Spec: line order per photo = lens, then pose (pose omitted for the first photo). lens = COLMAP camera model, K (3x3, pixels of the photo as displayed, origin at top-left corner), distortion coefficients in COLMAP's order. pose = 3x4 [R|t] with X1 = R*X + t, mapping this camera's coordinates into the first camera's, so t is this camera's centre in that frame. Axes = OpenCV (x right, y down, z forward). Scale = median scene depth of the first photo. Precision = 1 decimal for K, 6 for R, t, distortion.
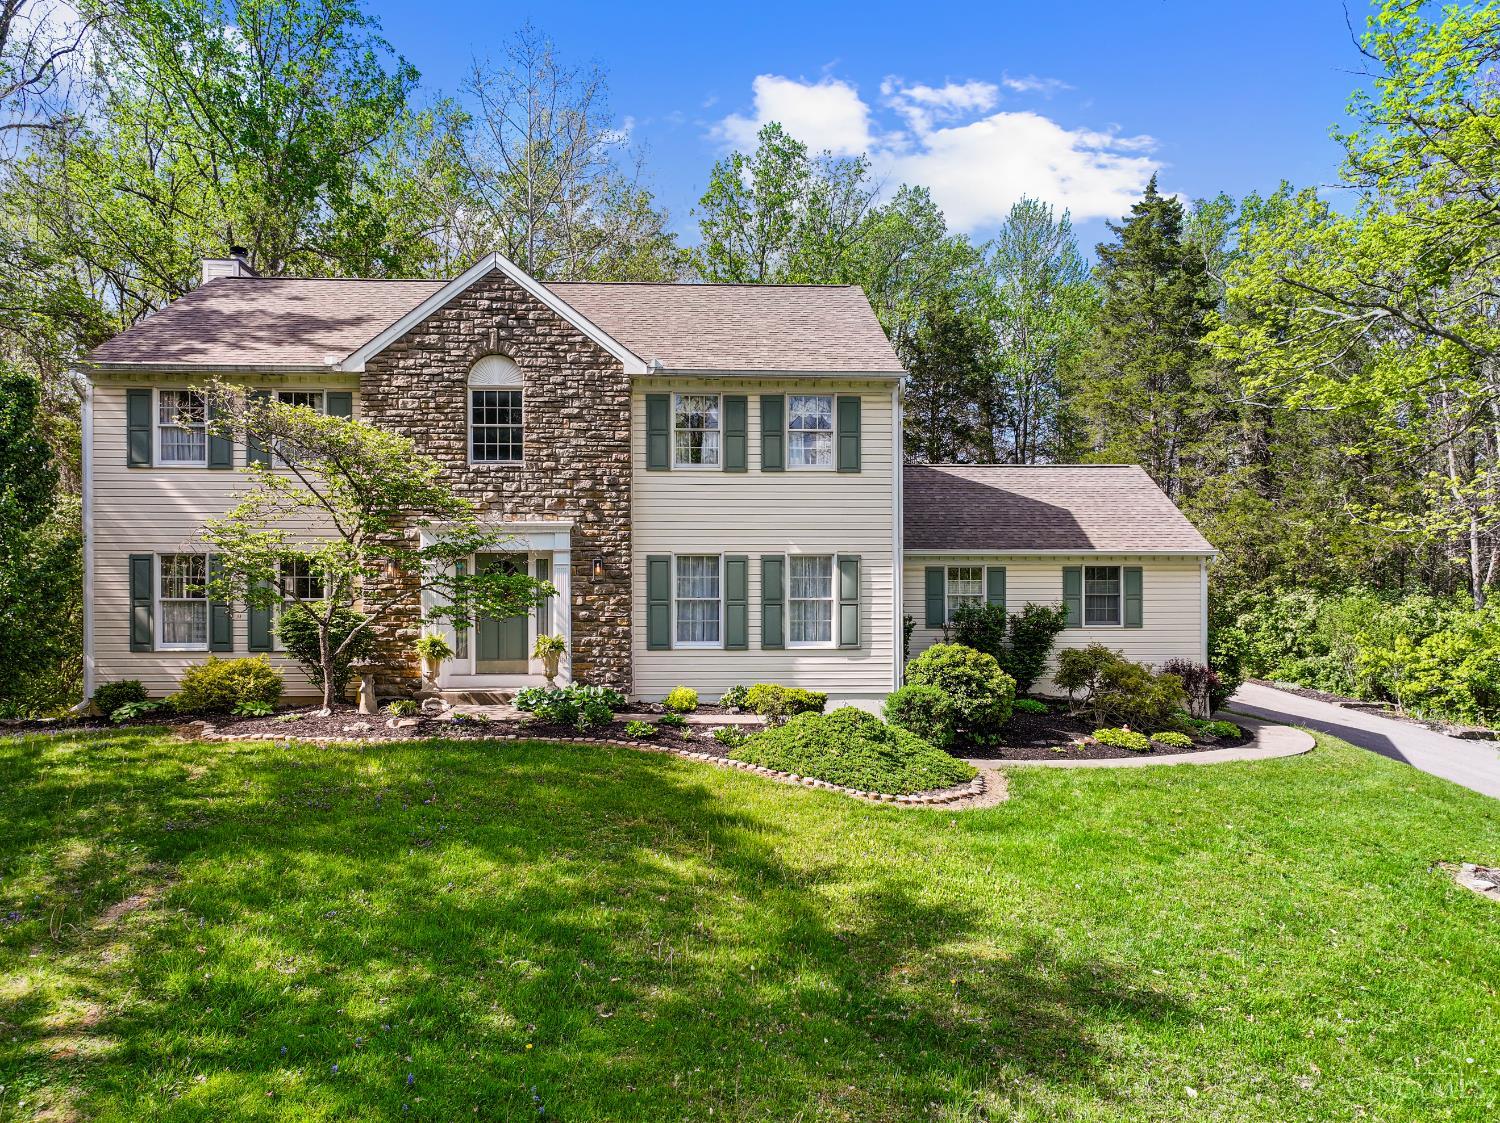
lens RADIAL K [[1057.0, 0, 719.3], [0, 1057.0, 625.2], [0, 0, 1]] dist [0.000873, 0.008842]
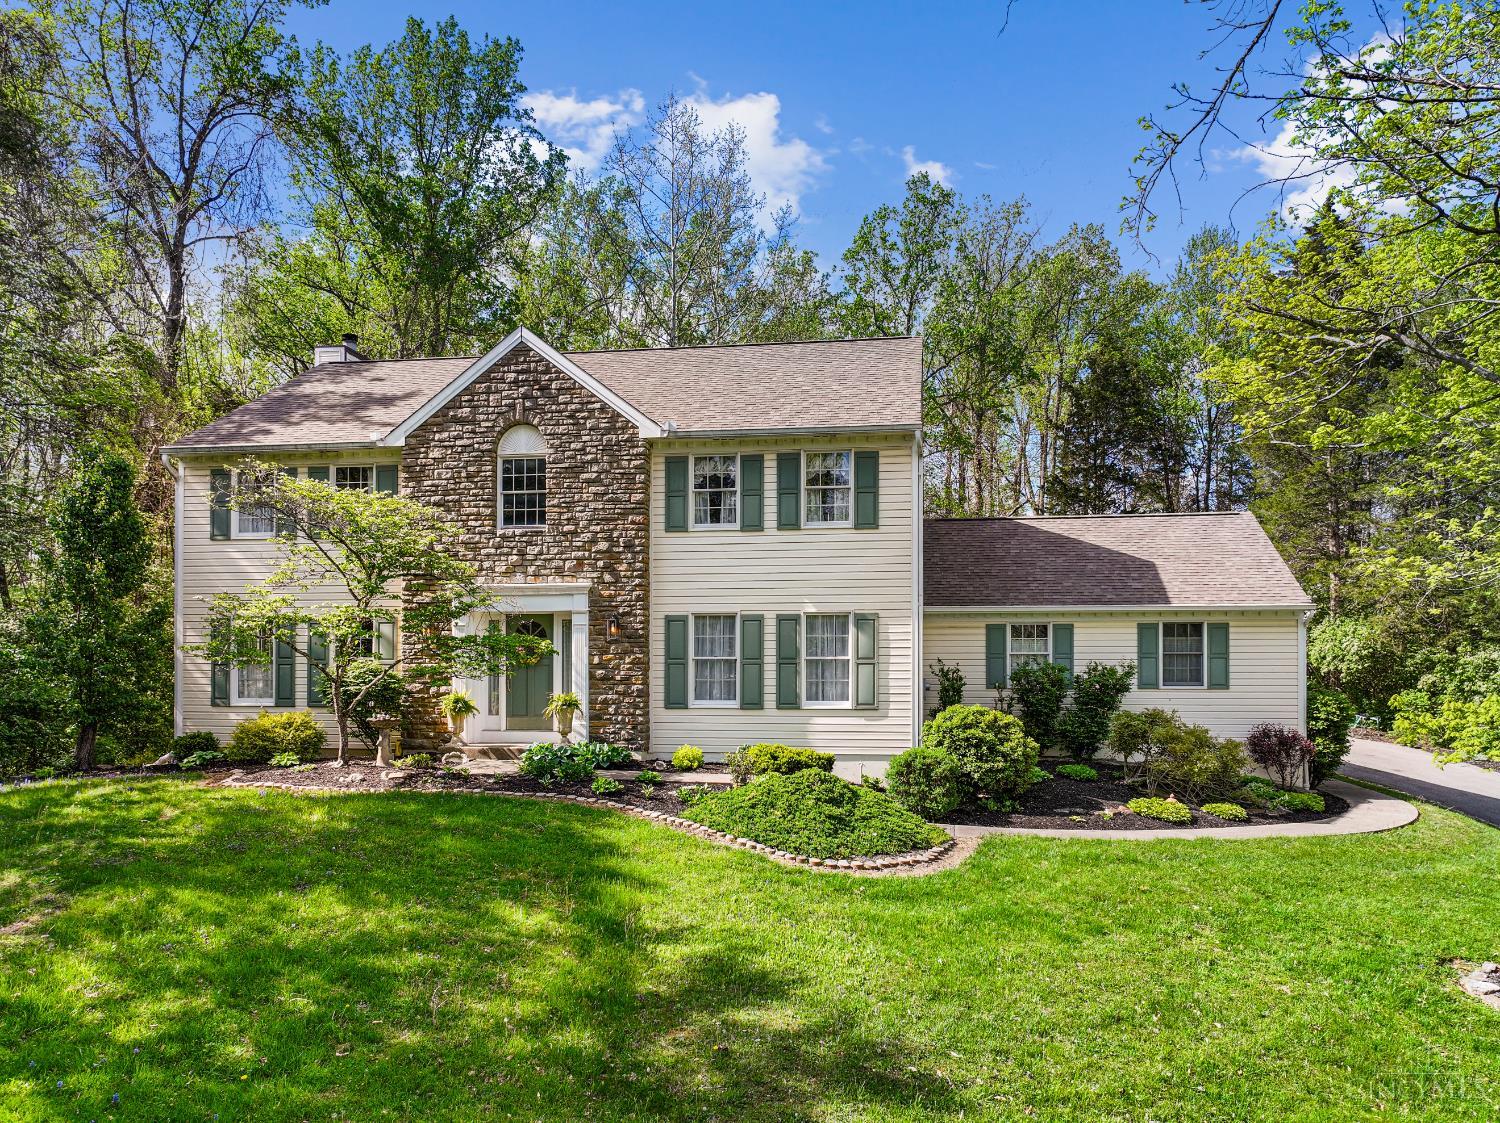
lens RADIAL K [[1057.0, 0, 655.5], [0, 1057.0, 660.6], [0, 0, 1]] dist [0.000873, 0.008842]
pose [[0.980951, 0.000110, -0.194258, 0.121971], [-0.004386, 0.999758, -0.021579, -0.000382], [0.194208, 0.022020, 0.980713, 0.006140]]
